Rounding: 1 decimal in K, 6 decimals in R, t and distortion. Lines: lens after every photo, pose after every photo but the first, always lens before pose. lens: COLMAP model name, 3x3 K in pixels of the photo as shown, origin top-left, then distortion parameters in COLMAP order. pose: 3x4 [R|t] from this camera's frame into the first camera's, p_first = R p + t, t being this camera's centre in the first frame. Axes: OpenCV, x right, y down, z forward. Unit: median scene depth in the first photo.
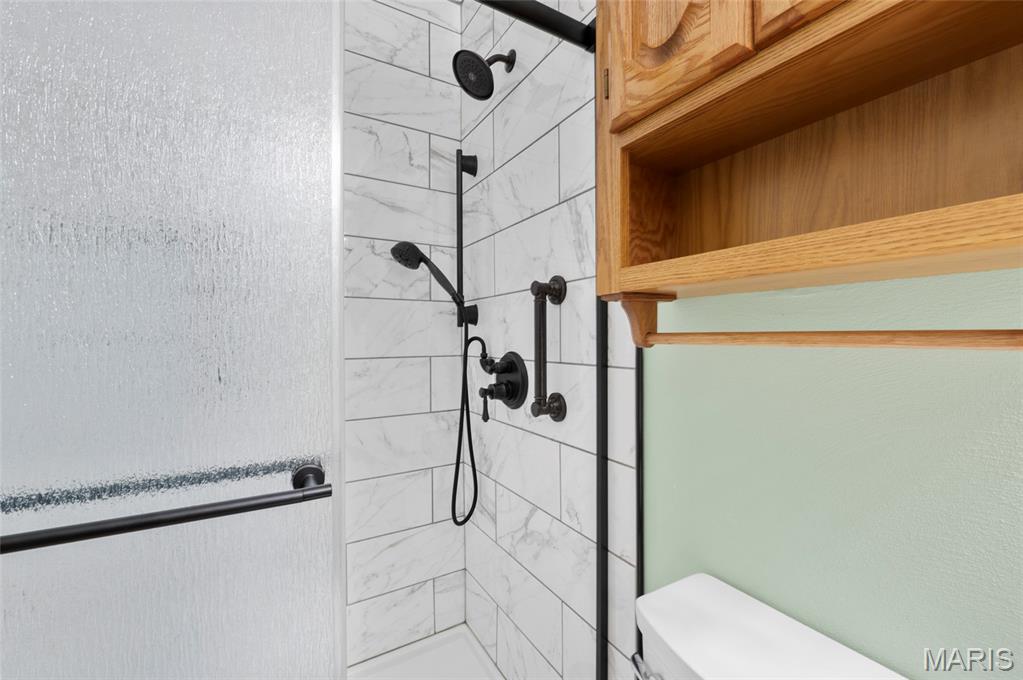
lens RADIAL K [[437.7, 0, 511.5], [0, 437.7, 340.0], [0, 0, 1]] dist [0.002149, 0.000180]
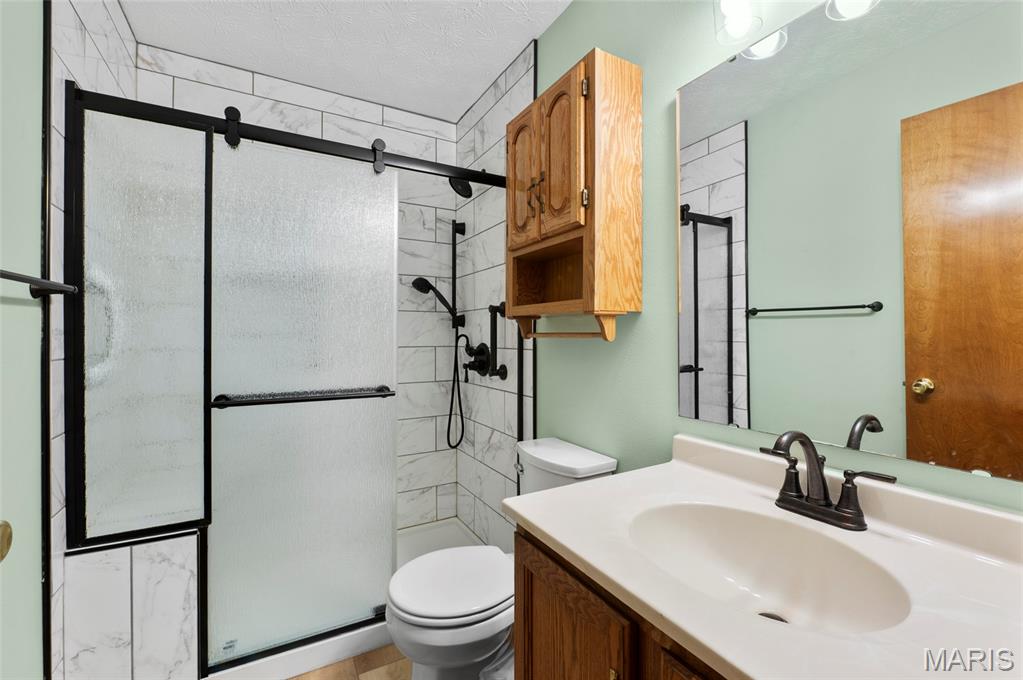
lens RADIAL K [[436.6, 0, 511.5], [0, 436.6, 340.0], [0, 0, 1]] dist [-0.001348, -0.000163]
pose [[0.999910, 0.006865, -0.011569, 0.120866], [-0.006845, 0.999975, 0.001842, 0.009833], [0.011581, -0.001762, 0.999931, -0.644367]]
